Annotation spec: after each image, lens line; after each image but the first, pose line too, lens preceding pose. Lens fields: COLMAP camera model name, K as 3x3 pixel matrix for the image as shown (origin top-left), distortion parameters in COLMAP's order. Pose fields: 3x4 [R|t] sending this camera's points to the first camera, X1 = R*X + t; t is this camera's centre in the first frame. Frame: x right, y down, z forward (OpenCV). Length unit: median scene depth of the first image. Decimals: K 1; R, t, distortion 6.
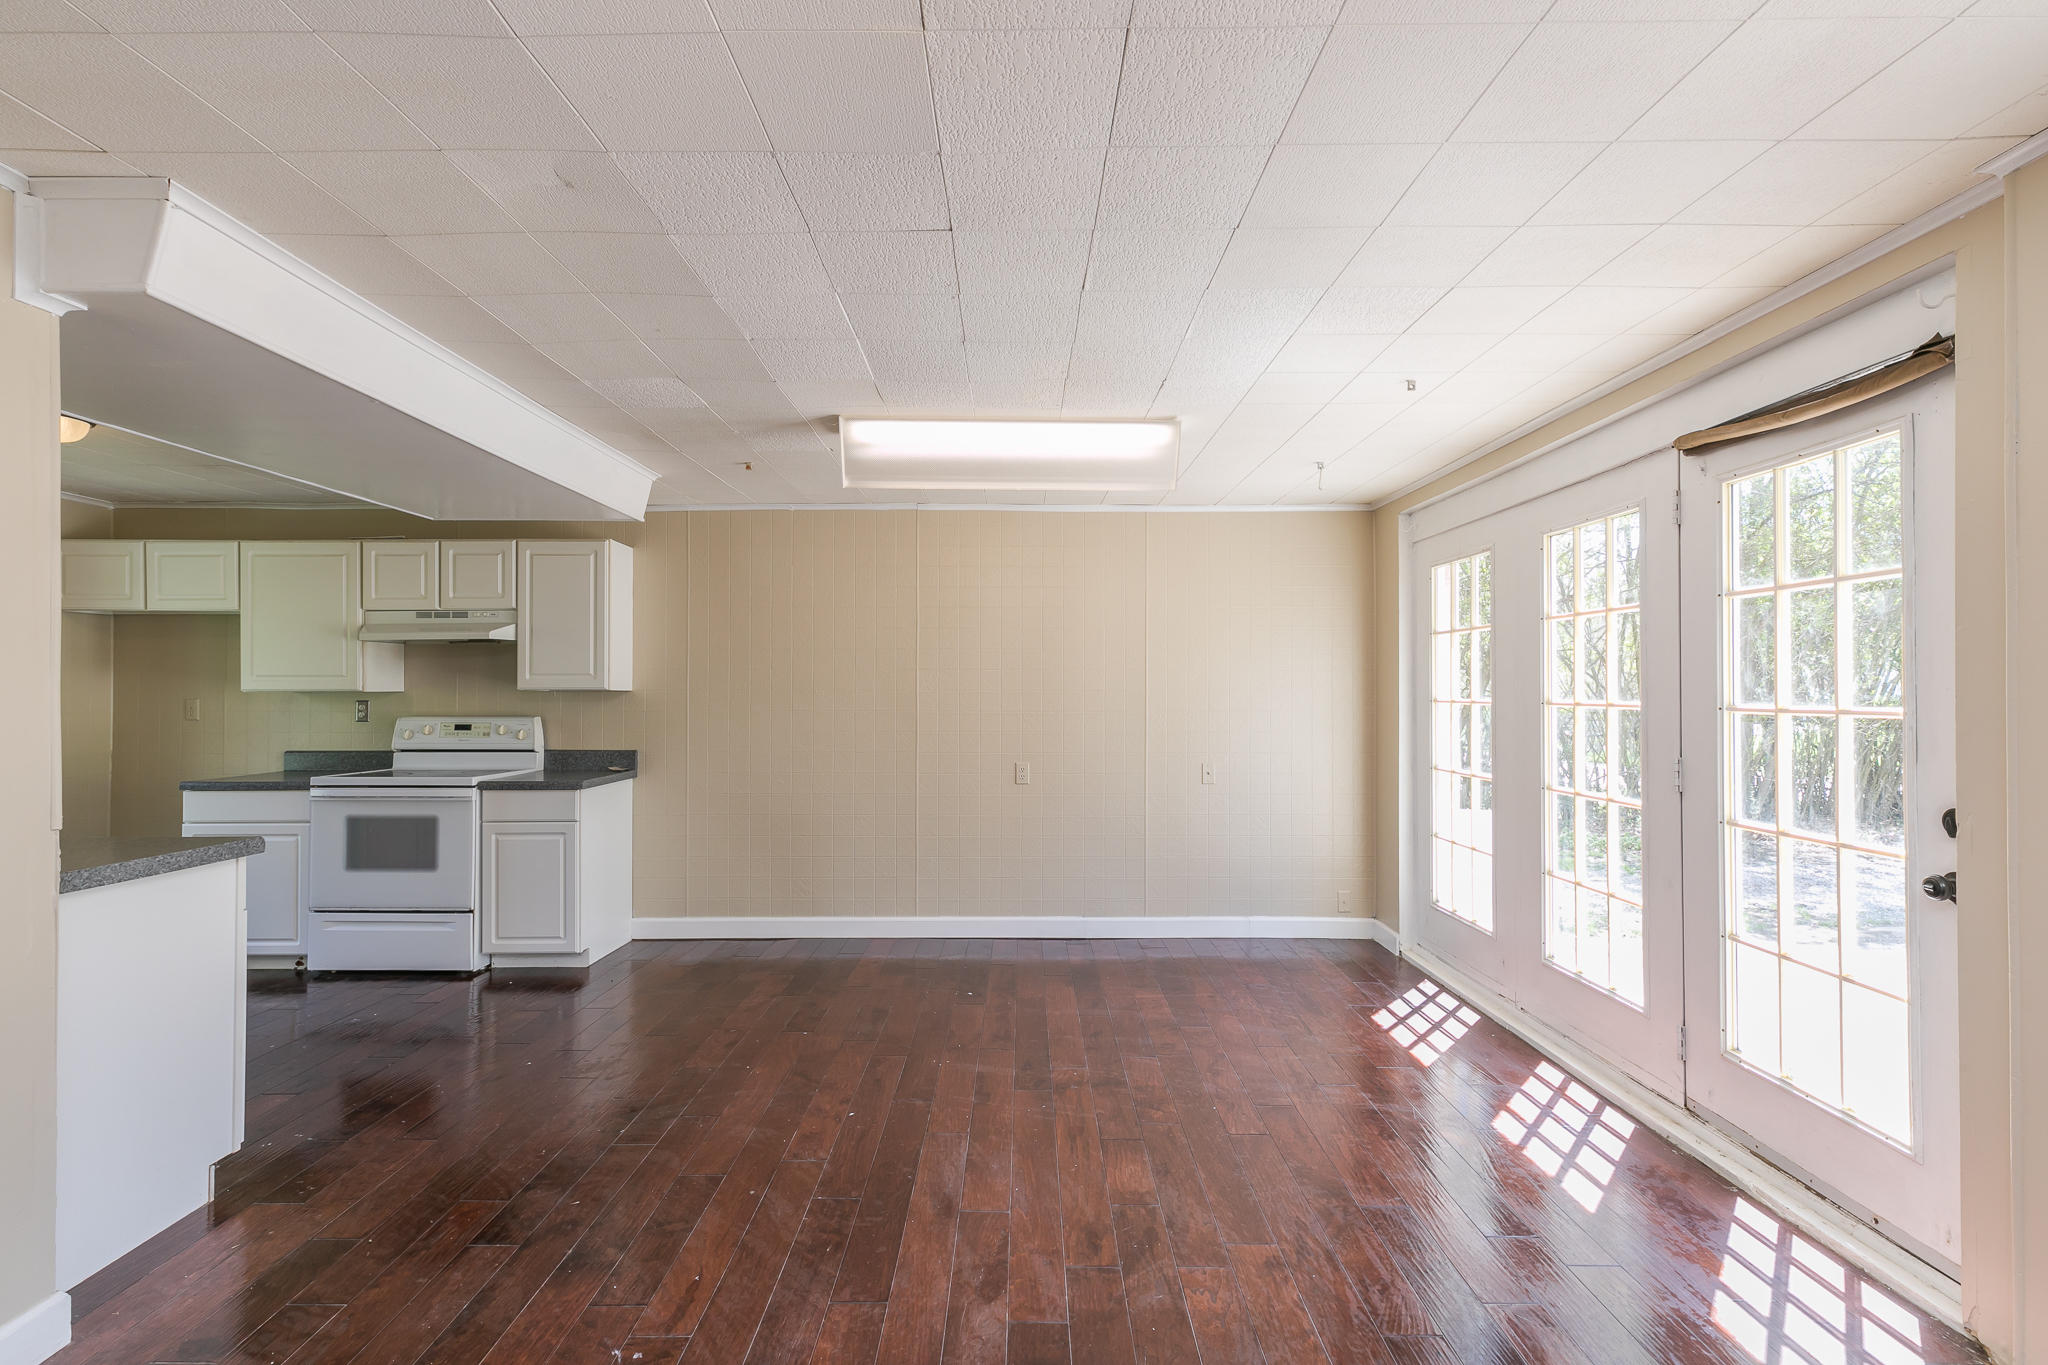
lens RADIAL K [[946.8, 0, 1023.4], [0, 946.8, 687.5], [0, 0, 1]] dist [-0.027102, -0.000342]
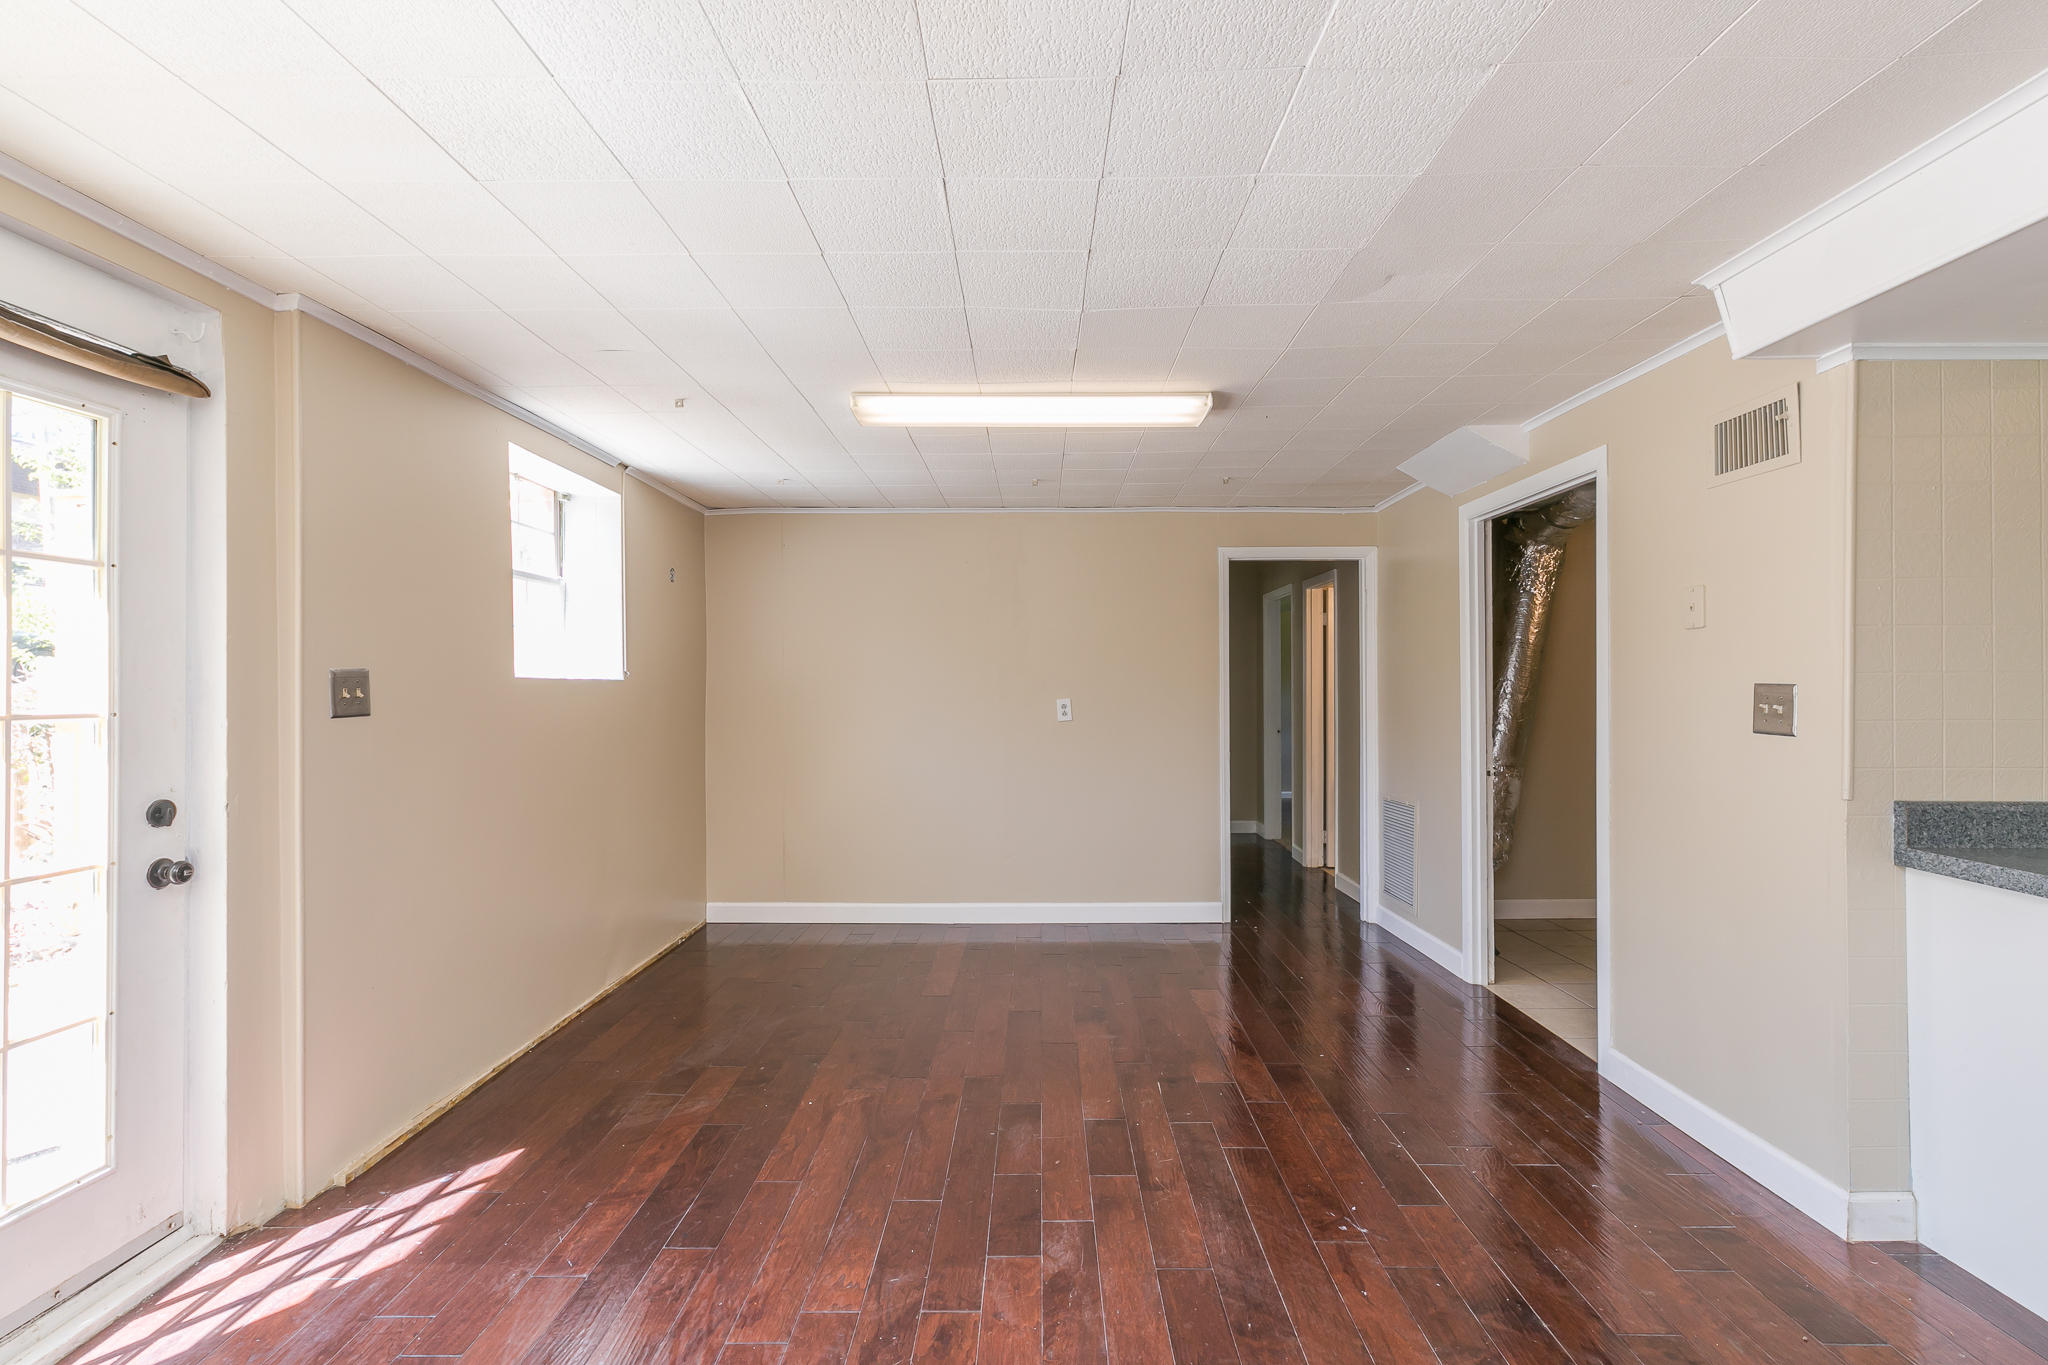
lens RADIAL K [[946.8, 0, 1015.5], [0, 946.8, 687.5], [0, 0, 1]] dist [-0.027102, -0.000342]
pose [[-0.999635, 0.003218, 0.026826, -0.015891], [0.002819, 0.999885, -0.014922, 0.019109], [-0.026871, -0.014841, -0.999529, 1.895764]]
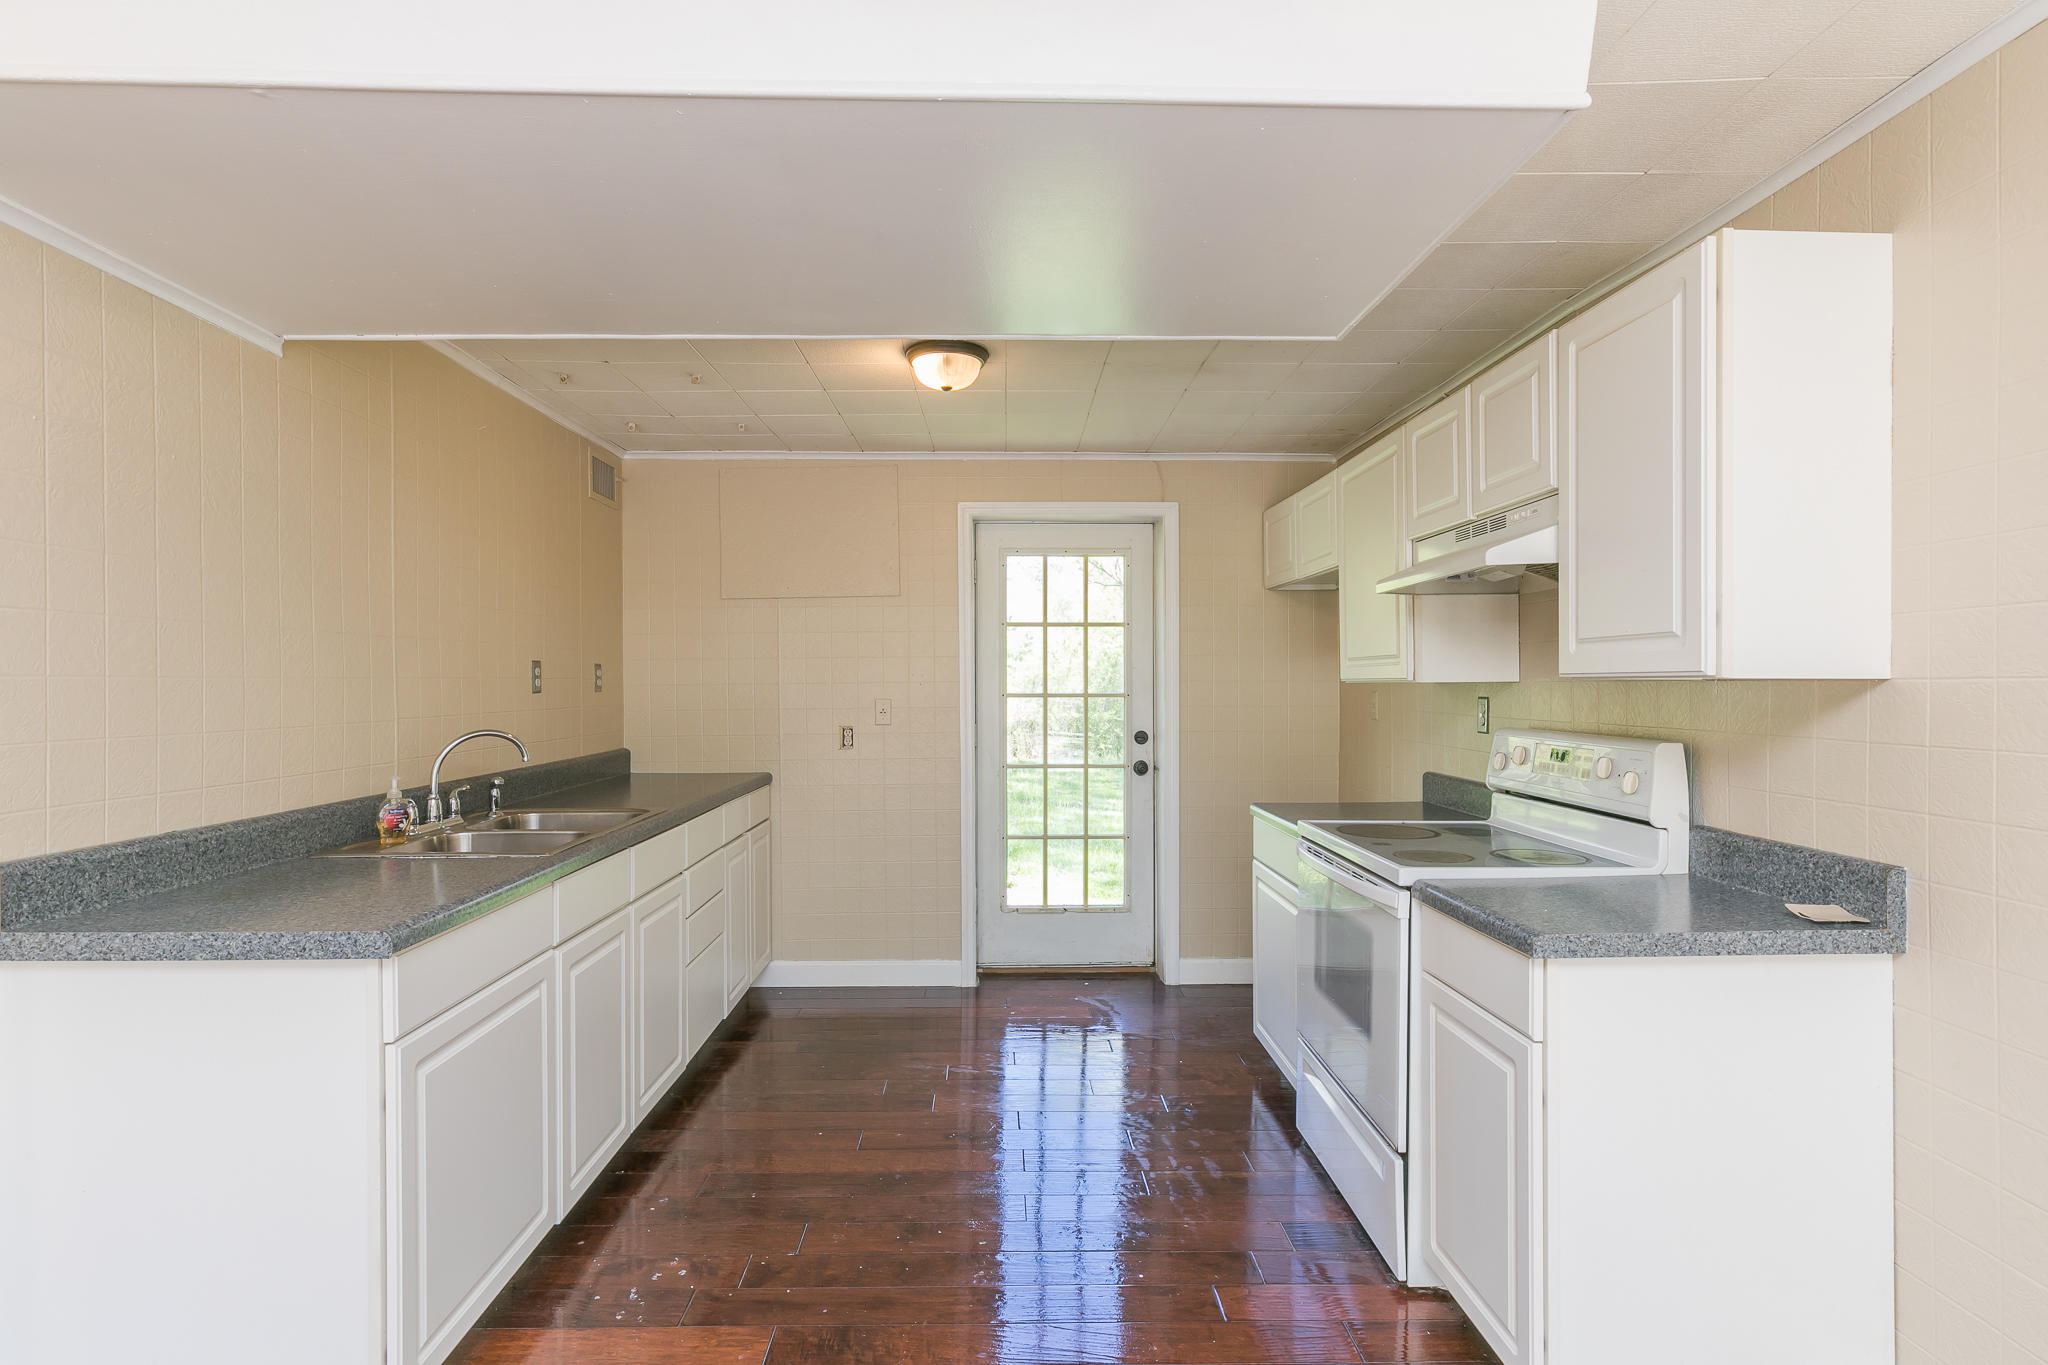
lens RADIAL K [[1054.2, 0, 1025.2], [0, 1054.2, 681.5], [0, 0, 1]] dist [-0.013638, -0.000647]
pose [[0.026026, 0.000473, -0.999661, -0.157545], [0.009301, 0.999956, 0.000715, 0.002832], [0.999618, -0.009316, 0.026020, 1.625290]]
